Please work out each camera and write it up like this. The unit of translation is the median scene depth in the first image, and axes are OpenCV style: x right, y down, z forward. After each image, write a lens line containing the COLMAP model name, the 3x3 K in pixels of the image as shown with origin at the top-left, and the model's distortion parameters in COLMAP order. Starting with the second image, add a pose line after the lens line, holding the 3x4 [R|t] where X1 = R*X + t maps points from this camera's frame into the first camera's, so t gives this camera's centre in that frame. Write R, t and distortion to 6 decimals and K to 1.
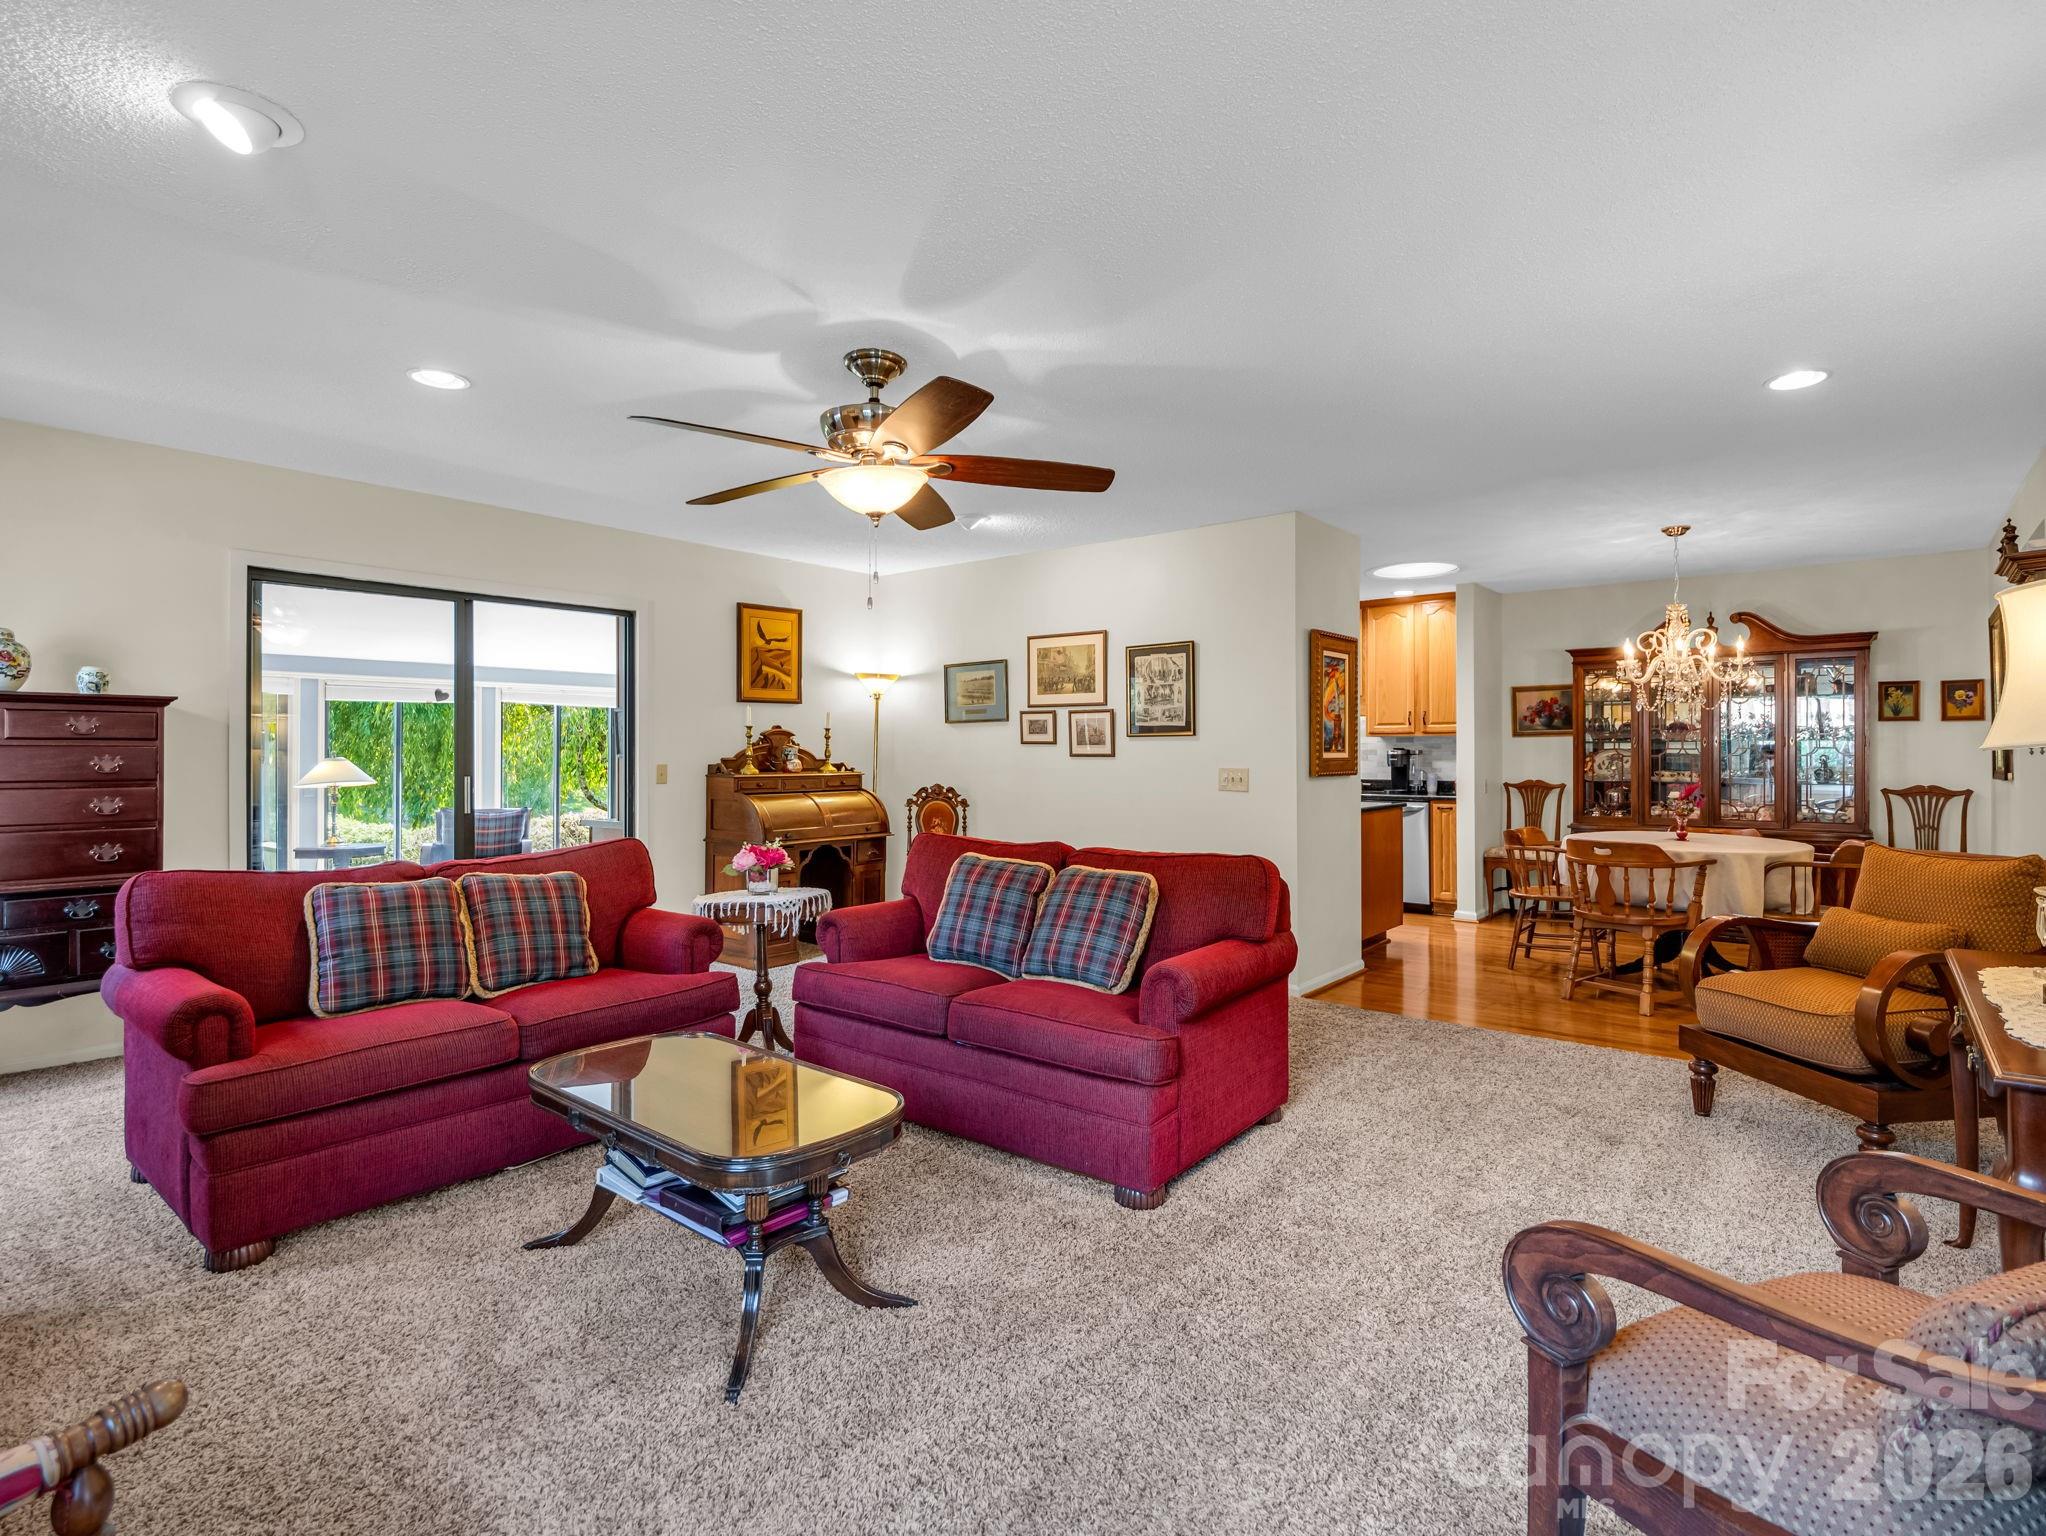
lens RADIAL K [[1010.8, 0, 1033.9], [0, 1010.8, 750.3], [0, 0, 1]] dist [-0.004722, -0.003184]
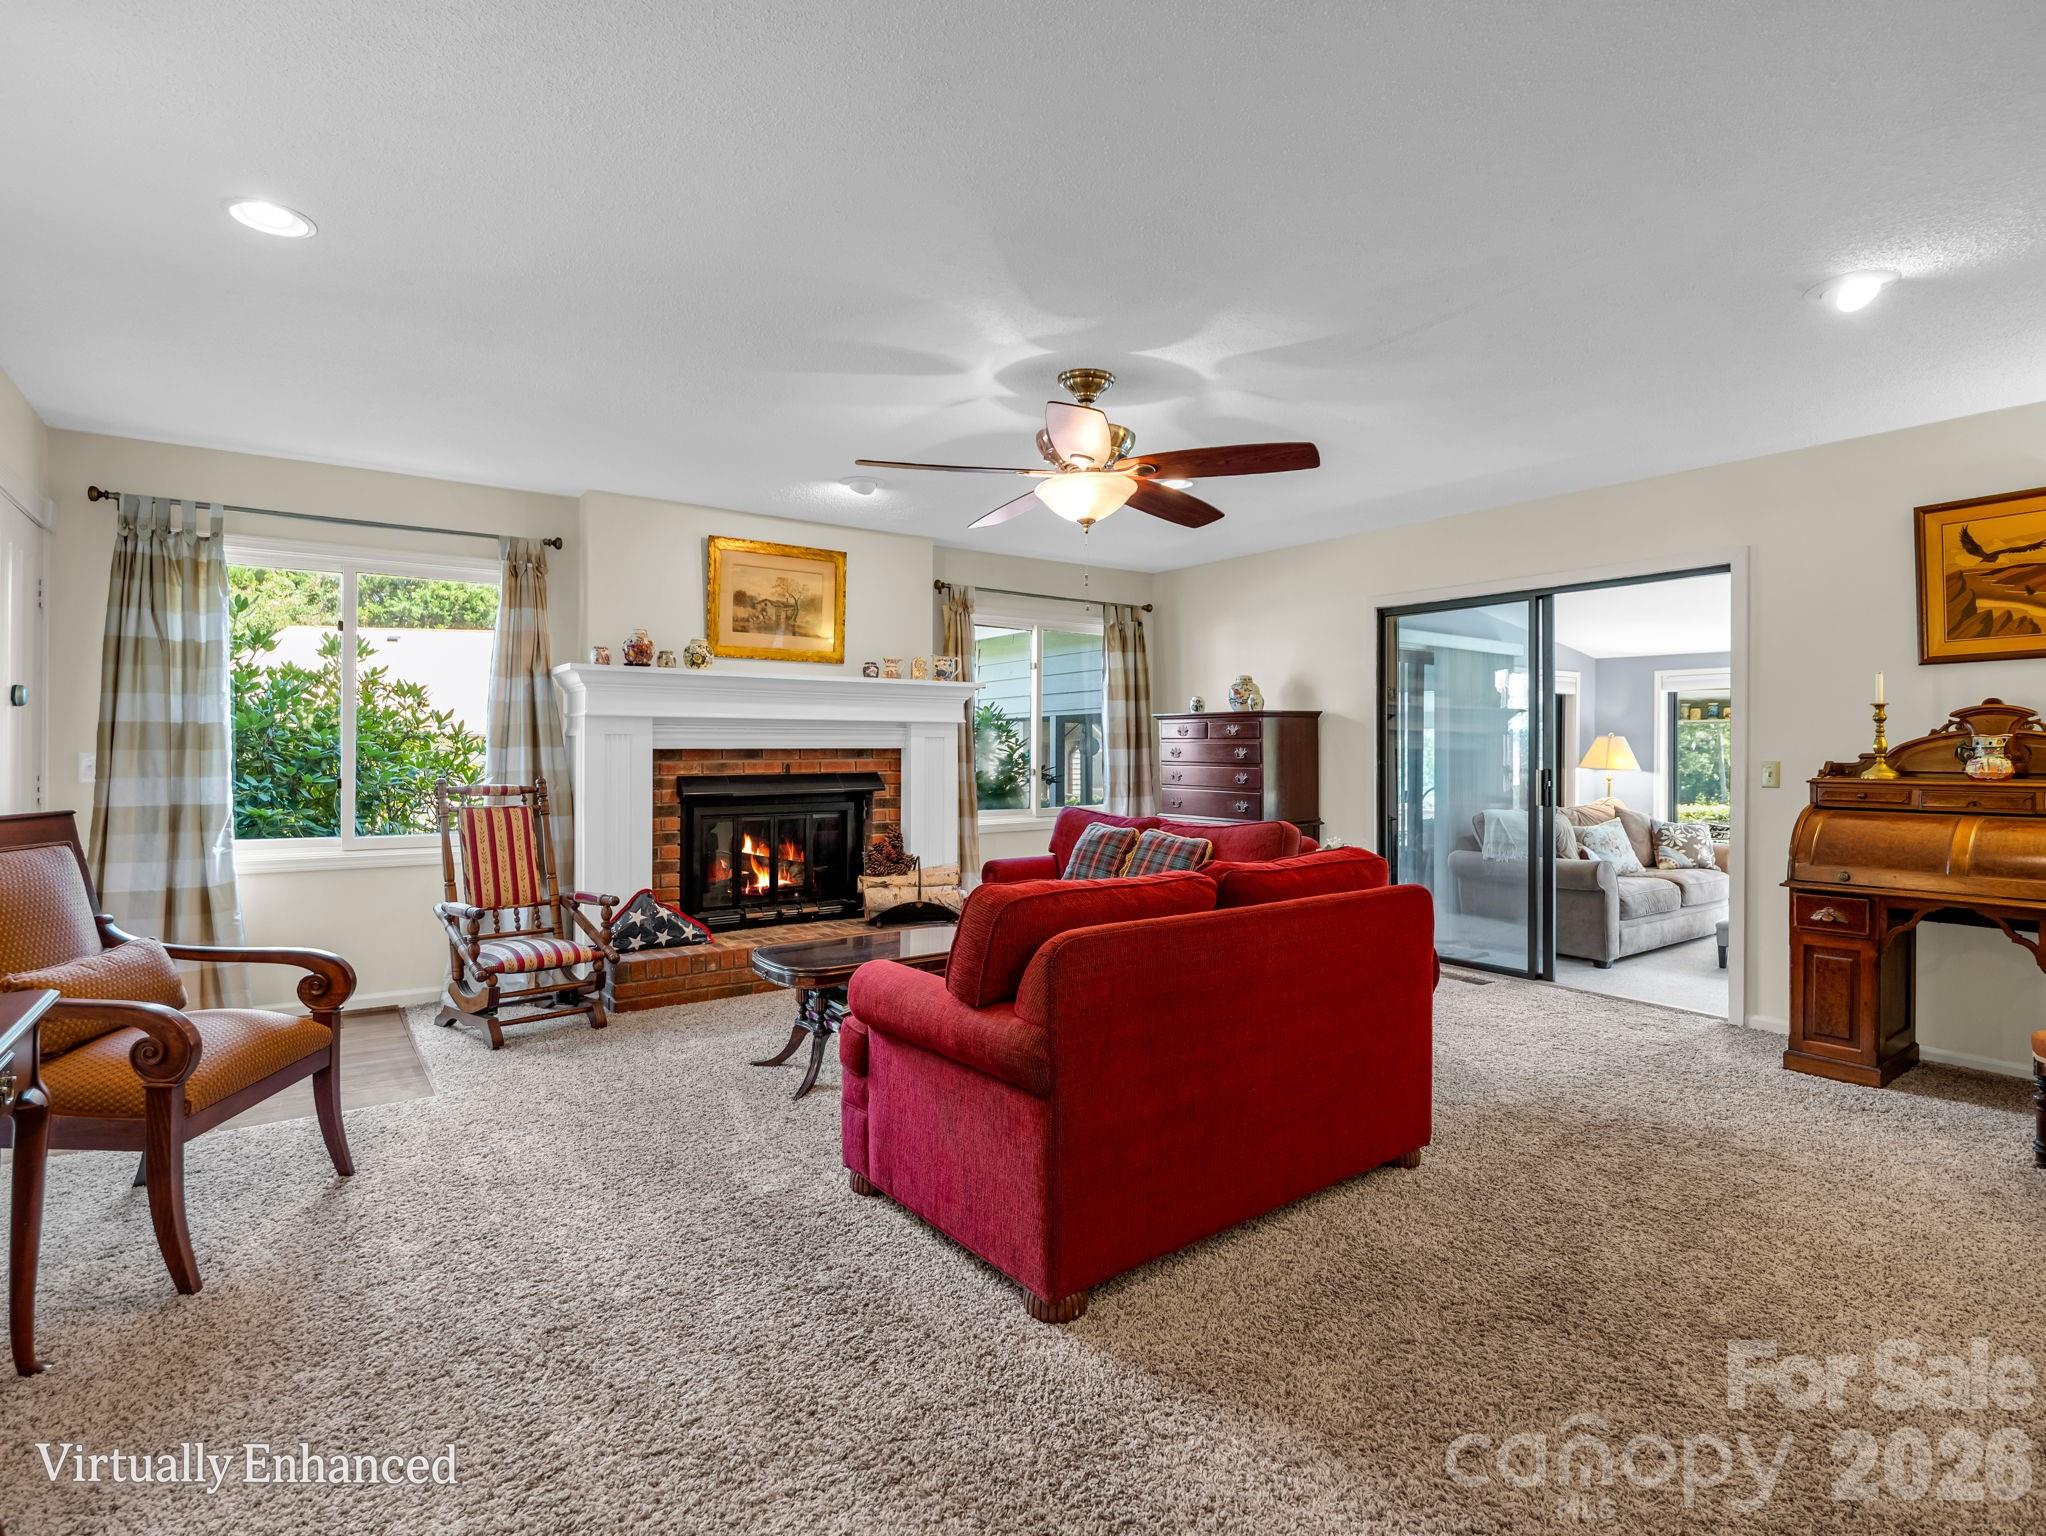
lens RADIAL K [[1010.8, 0, 1018.5], [0, 1010.8, 752.9], [0, 0, 1]] dist [-0.004722, -0.003184]
pose [[-0.255088, 0.003804, -0.966910, 0.391623], [0.001957, 0.999992, 0.003418, 0.003493], [0.966916, -0.001021, -0.255094, 0.524522]]
